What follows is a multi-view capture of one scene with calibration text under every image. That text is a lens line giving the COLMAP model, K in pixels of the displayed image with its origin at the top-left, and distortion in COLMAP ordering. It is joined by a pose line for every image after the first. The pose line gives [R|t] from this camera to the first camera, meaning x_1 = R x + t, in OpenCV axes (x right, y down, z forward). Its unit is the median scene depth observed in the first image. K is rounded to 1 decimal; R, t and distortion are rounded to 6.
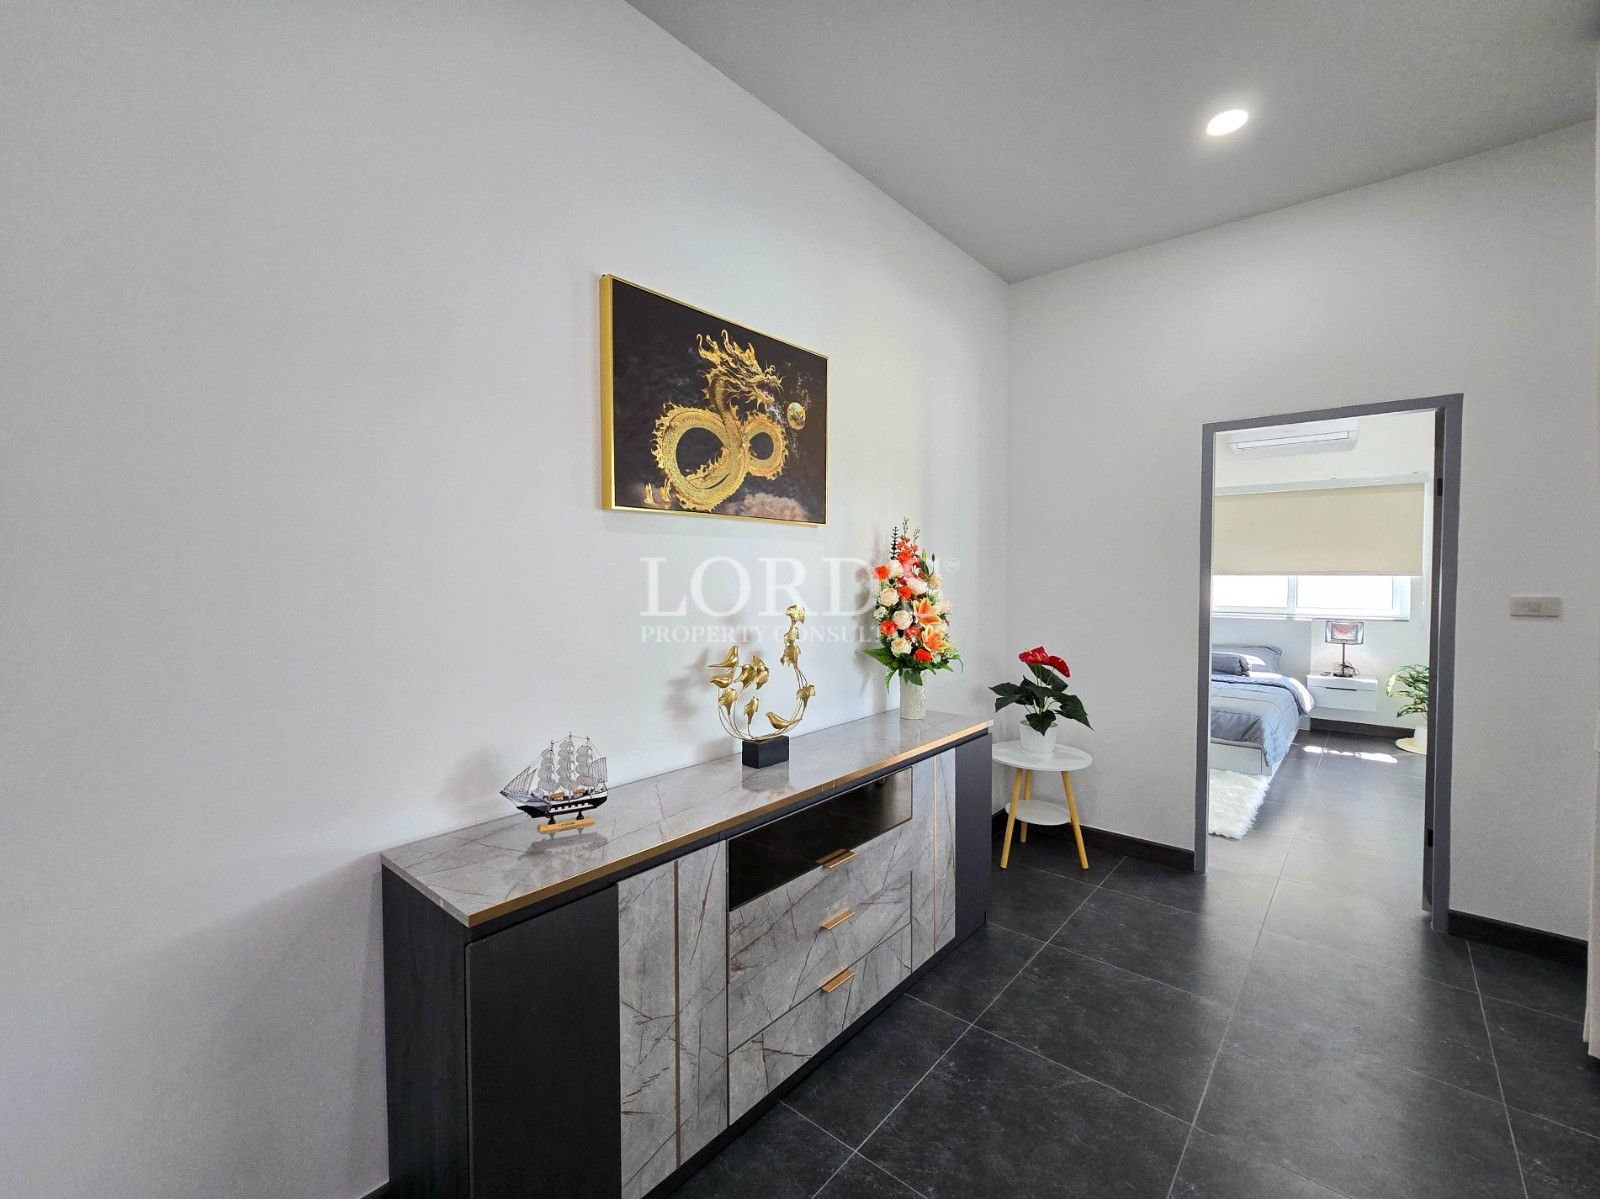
lens RADIAL K [[696.0, 0, 808.1], [0, 696.0, 600.0], [0, 0, 1]] dist [-0.000831, -0.000876]
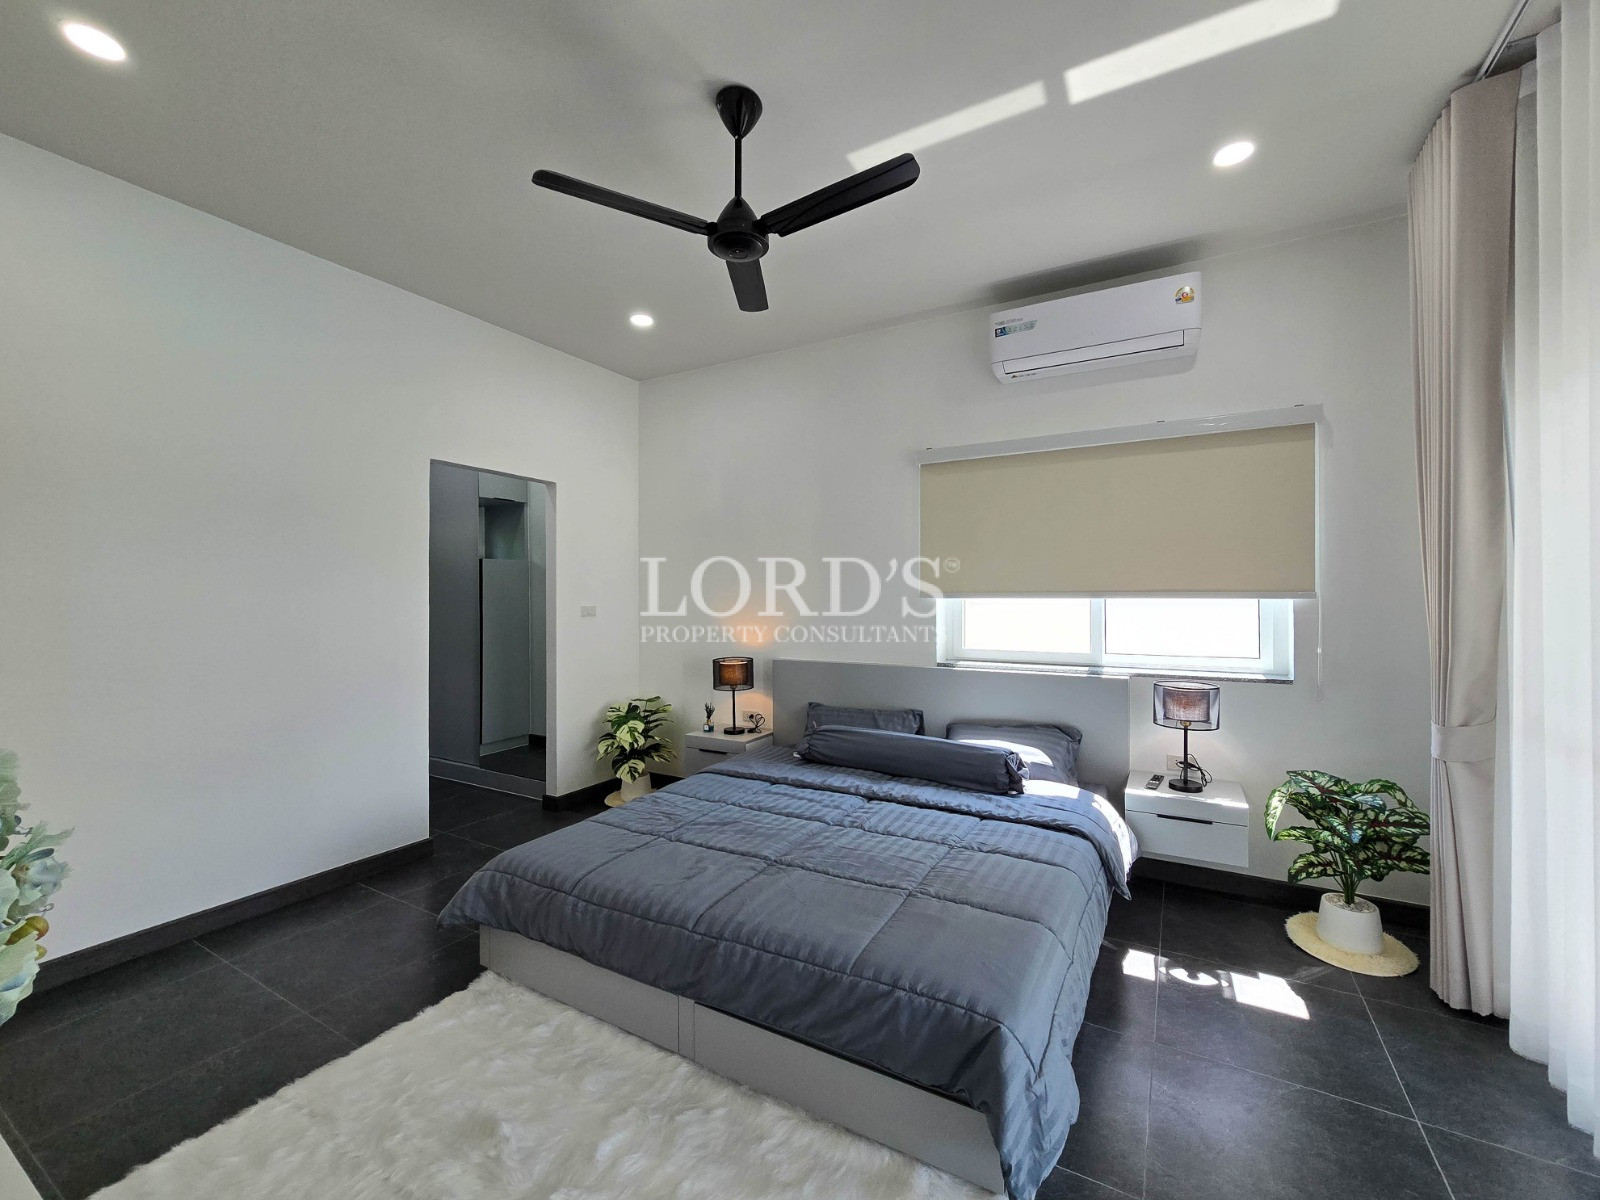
lens RADIAL K [[679.1, 0, 771.5], [0, 679.1, 600.7], [0, 0, 1]] dist [-0.001158, -0.000442]
pose [[0.988734, 0.007419, 0.149500, 0.380046], [-0.002646, 0.999481, -0.032106, -0.016252], [-0.149660, 0.031349, 0.988240, 0.533649]]
